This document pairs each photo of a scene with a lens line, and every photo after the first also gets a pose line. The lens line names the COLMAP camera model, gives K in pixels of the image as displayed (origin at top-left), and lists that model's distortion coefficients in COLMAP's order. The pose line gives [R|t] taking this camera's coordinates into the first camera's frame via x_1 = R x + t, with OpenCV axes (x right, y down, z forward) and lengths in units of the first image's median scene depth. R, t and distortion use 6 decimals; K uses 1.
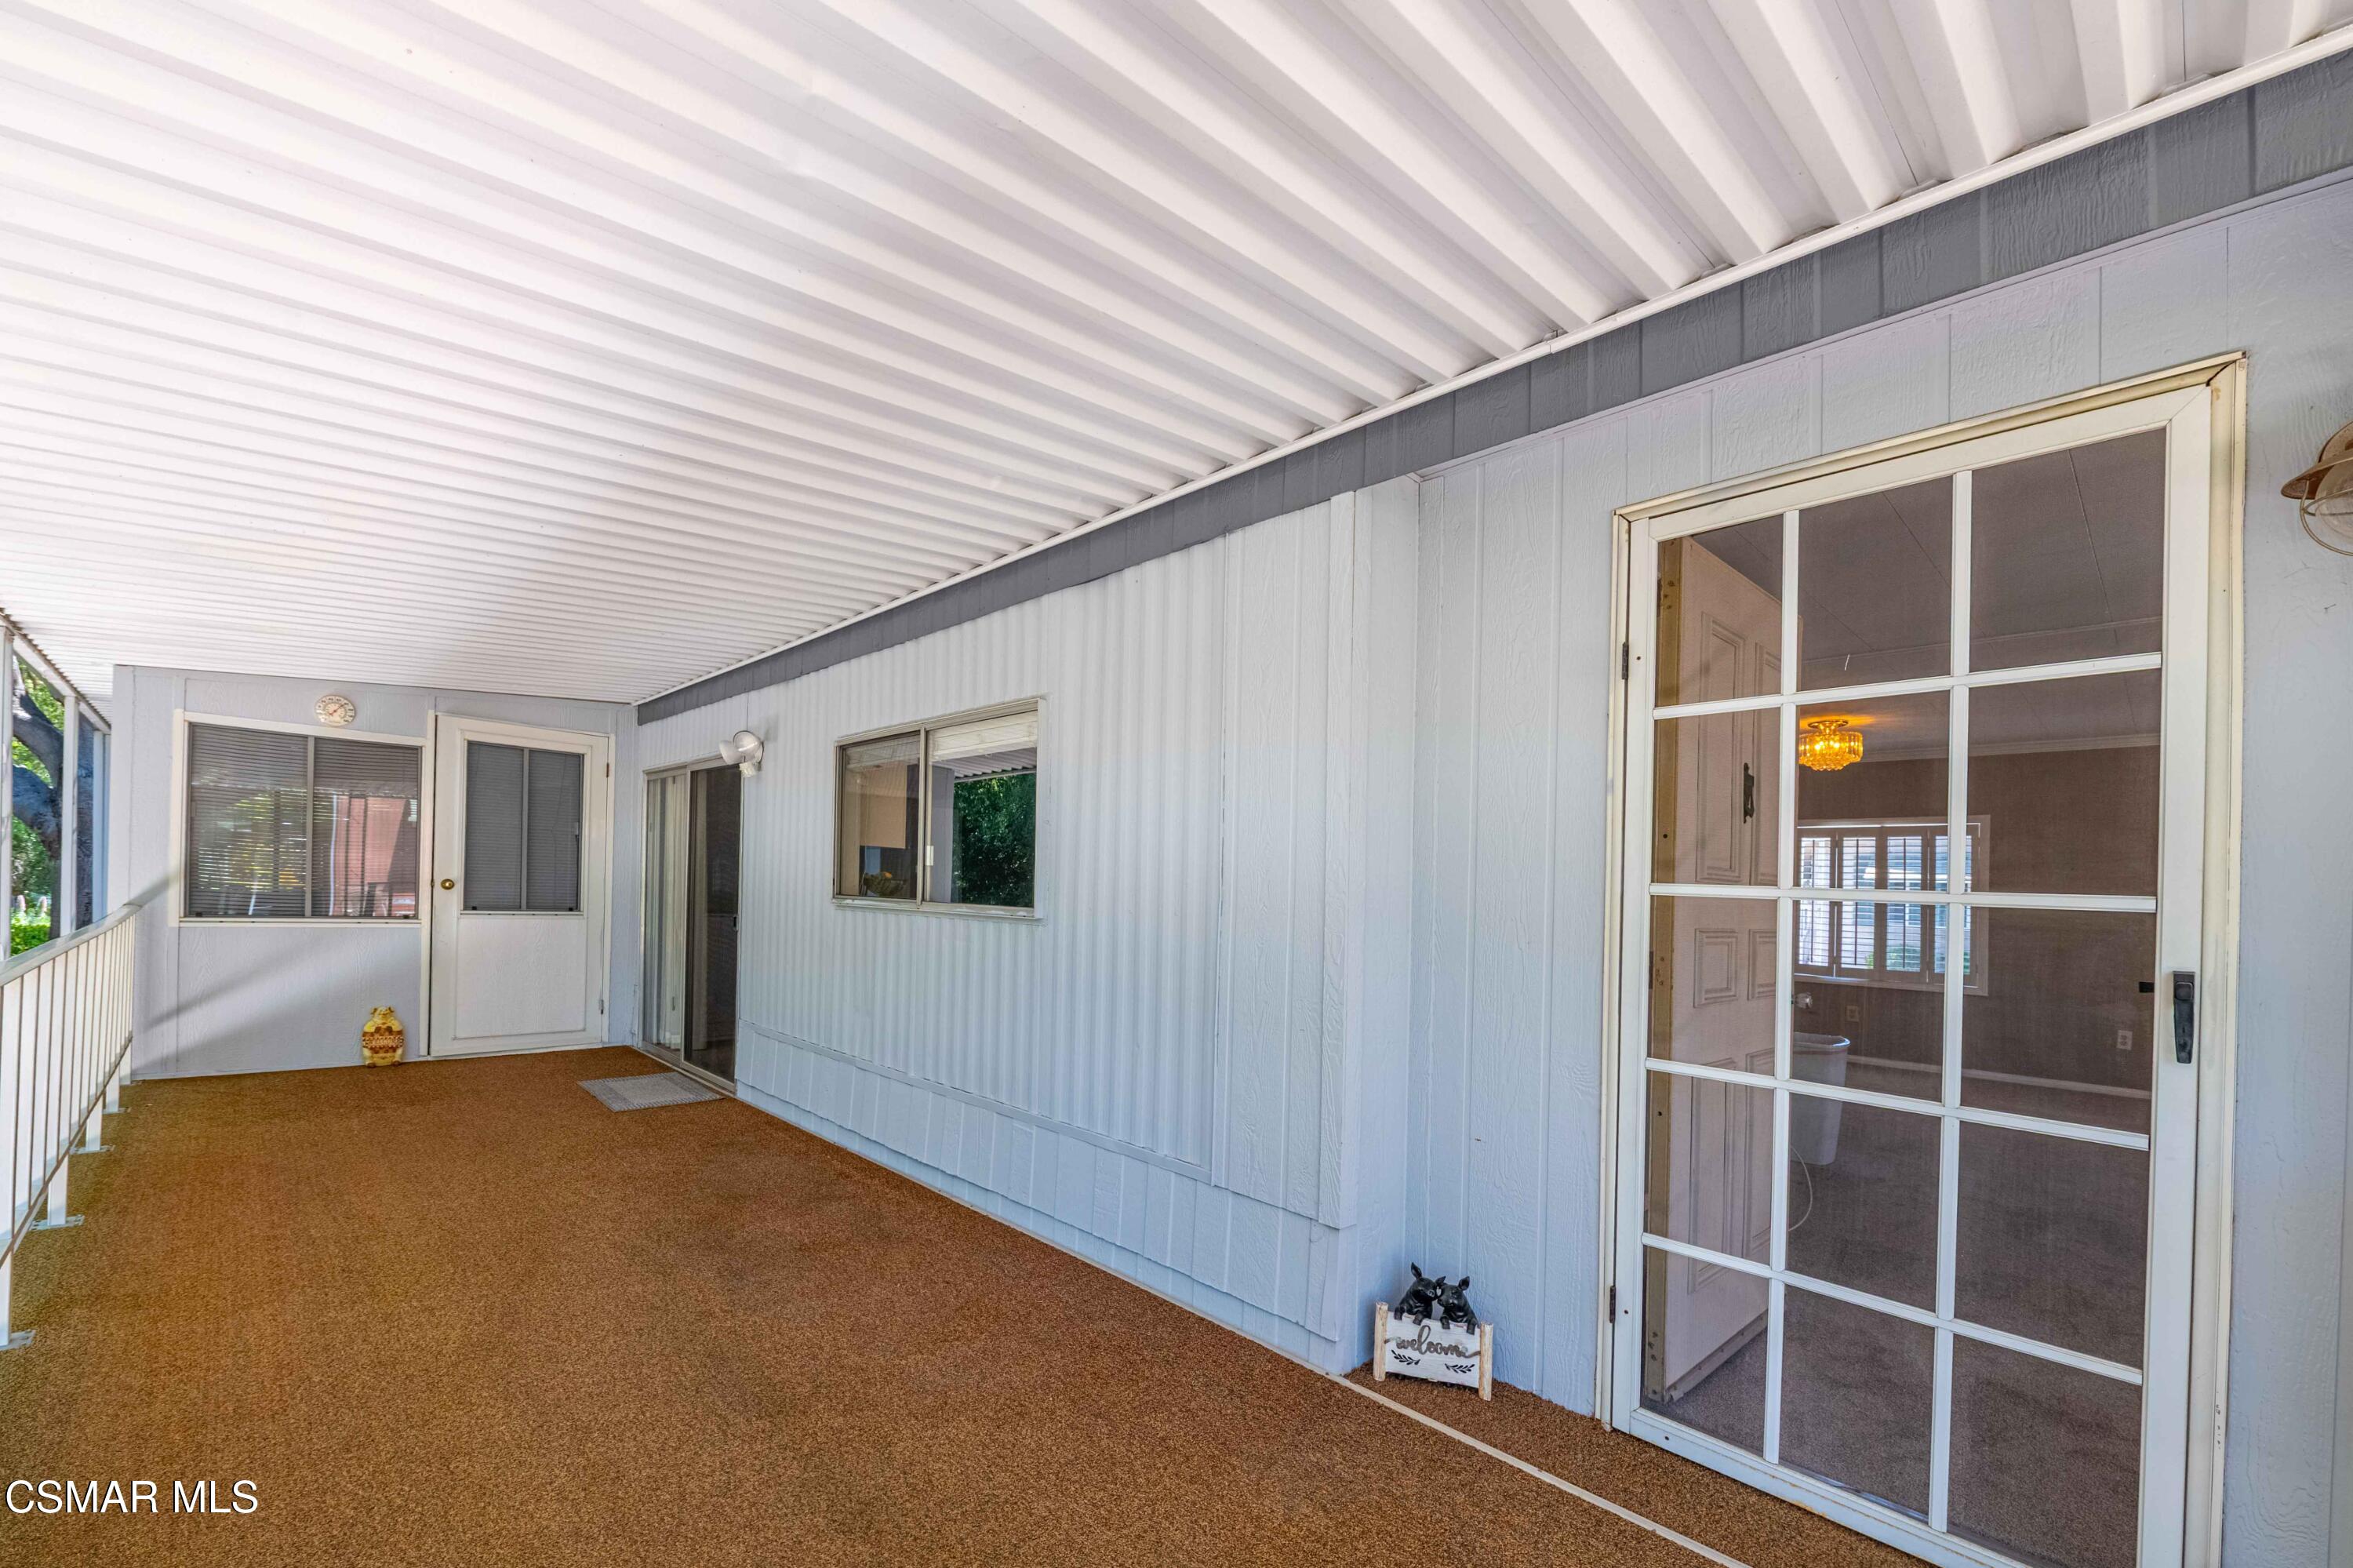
lens RADIAL K [[982.8, 0, 1174.7], [0, 982.8, 896.1], [0, 0, 1]] dist [-0.002596, -0.000417]
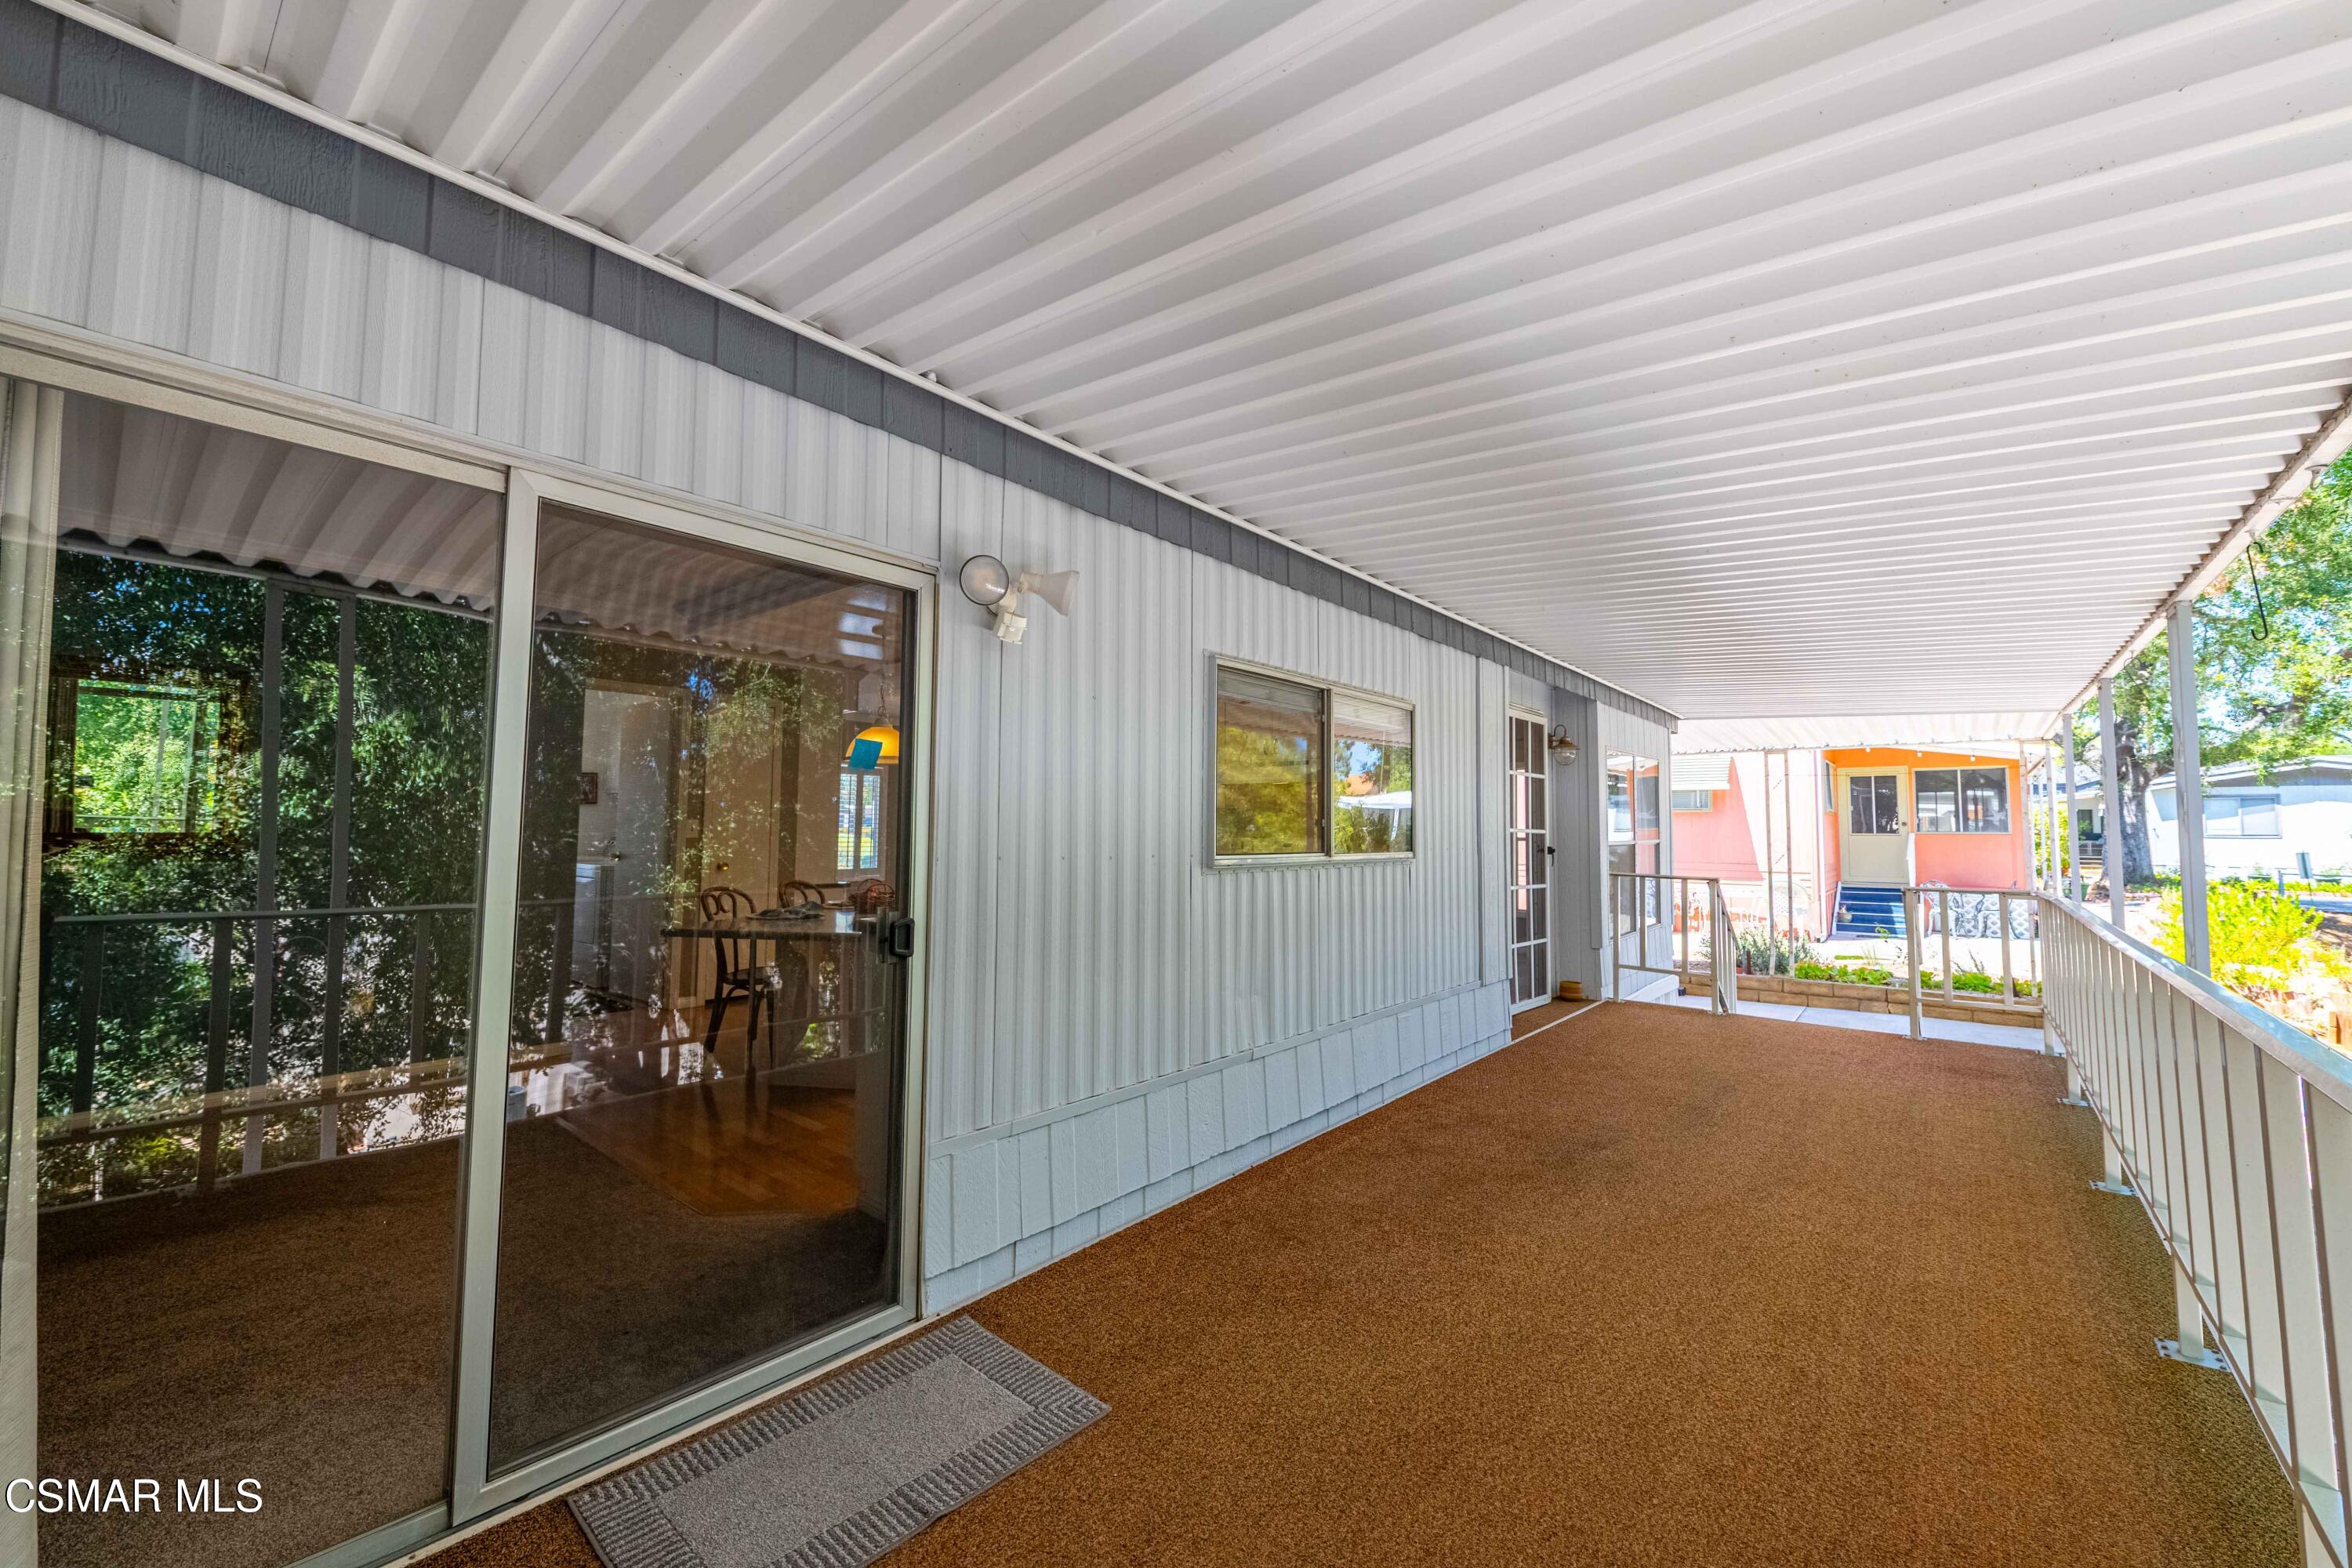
lens RADIAL K [[915.7, 0, 1180.4], [0, 915.7, 761.1], [0, 0, 1]] dist [-0.004590, -0.000352]
pose [[-0.111679, 0.049179, 0.992527, -0.827168], [0.000831, 0.998779, -0.049395, -0.030180], [-0.993744, -0.004691, -0.111583, 0.865949]]
